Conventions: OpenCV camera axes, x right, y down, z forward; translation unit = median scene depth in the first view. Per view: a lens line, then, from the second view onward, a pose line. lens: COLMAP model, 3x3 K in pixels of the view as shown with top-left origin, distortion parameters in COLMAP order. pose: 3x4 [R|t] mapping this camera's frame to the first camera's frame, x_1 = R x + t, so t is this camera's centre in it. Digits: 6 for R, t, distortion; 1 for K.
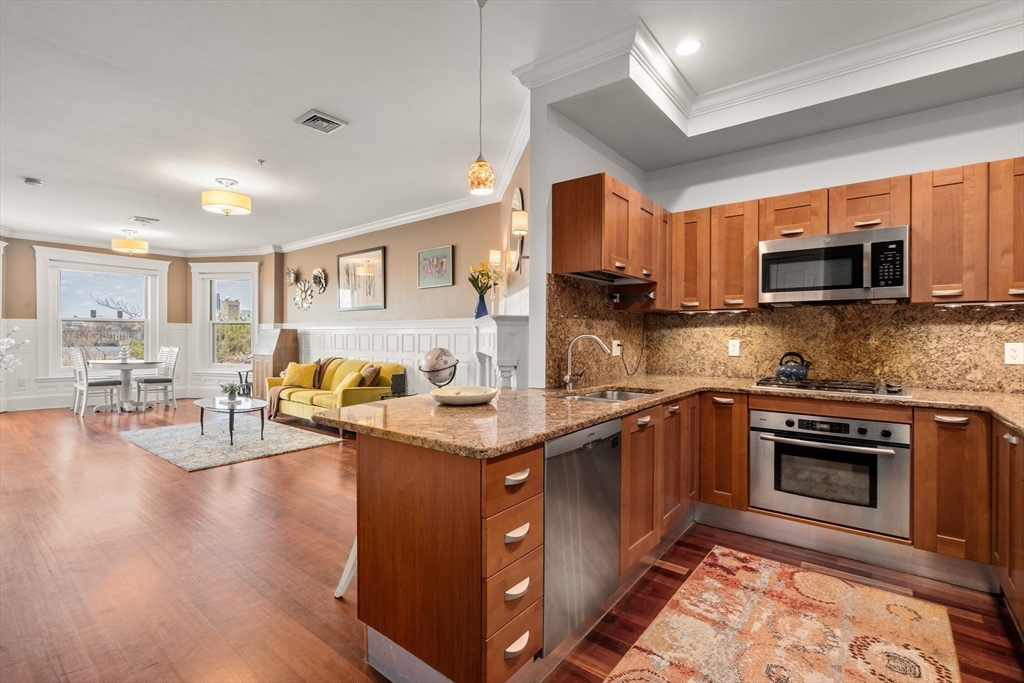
lens RADIAL K [[467.9, 0, 512.1], [0, 467.9, 335.9], [0, 0, 1]] dist [0.000179, 0.000570]
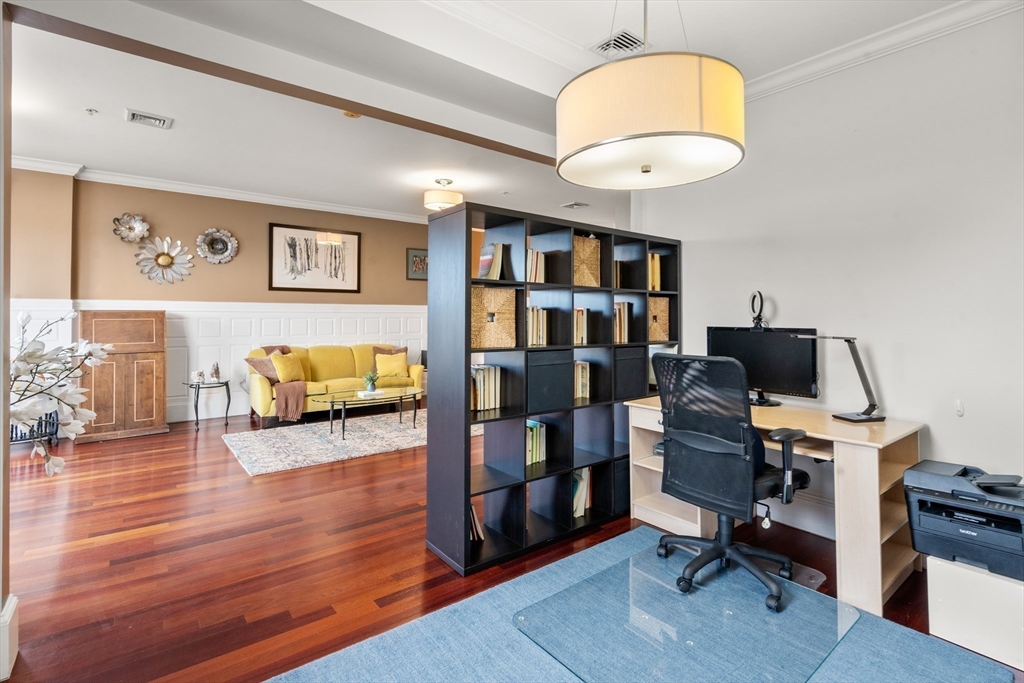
lens RADIAL K [[484.4, 0, 511.5], [0, 484.4, 312.6], [0, 0, 1]] dist [0.000210, 0.000143]
pose [[0.227952, 0.001290, 0.973671, -1.104567], [-0.004086, 0.999992, -0.000368, -0.014332], [-0.973664, -0.003895, 0.227956, 0.384180]]
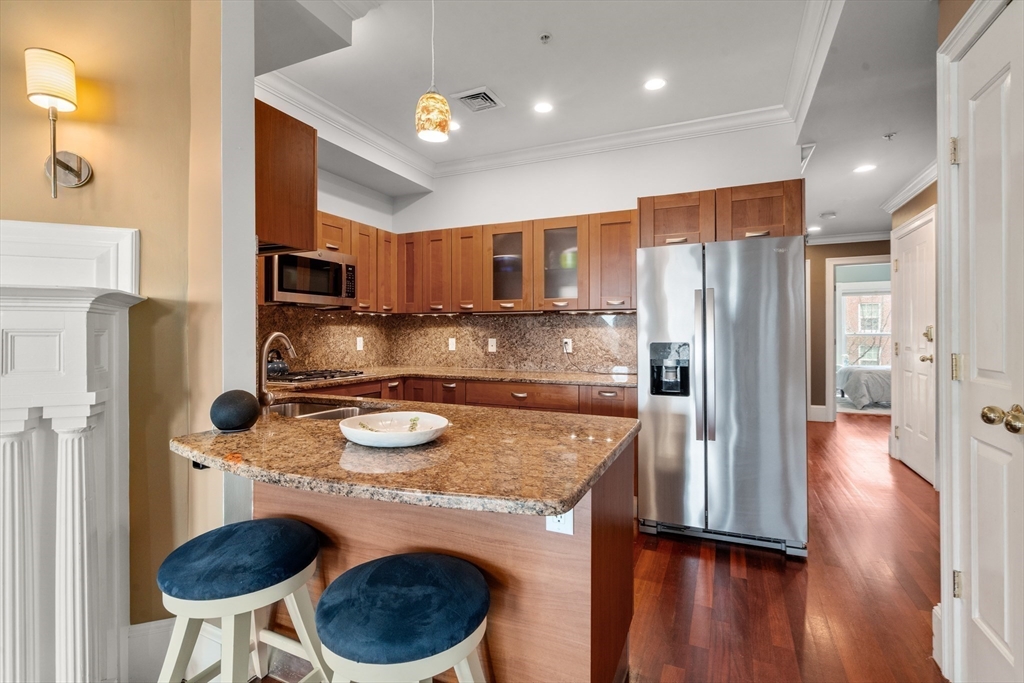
lens RADIAL K [[467.9, 0, 512.1], [0, 467.9, 335.9], [0, 0, 1]] dist [0.000179, 0.000570]
pose [[-0.240395, -0.006572, 0.970653, -0.238917], [0.003588, 0.999964, 0.007659, -0.000535], [-0.970669, 0.005324, -0.240362, 0.313348]]
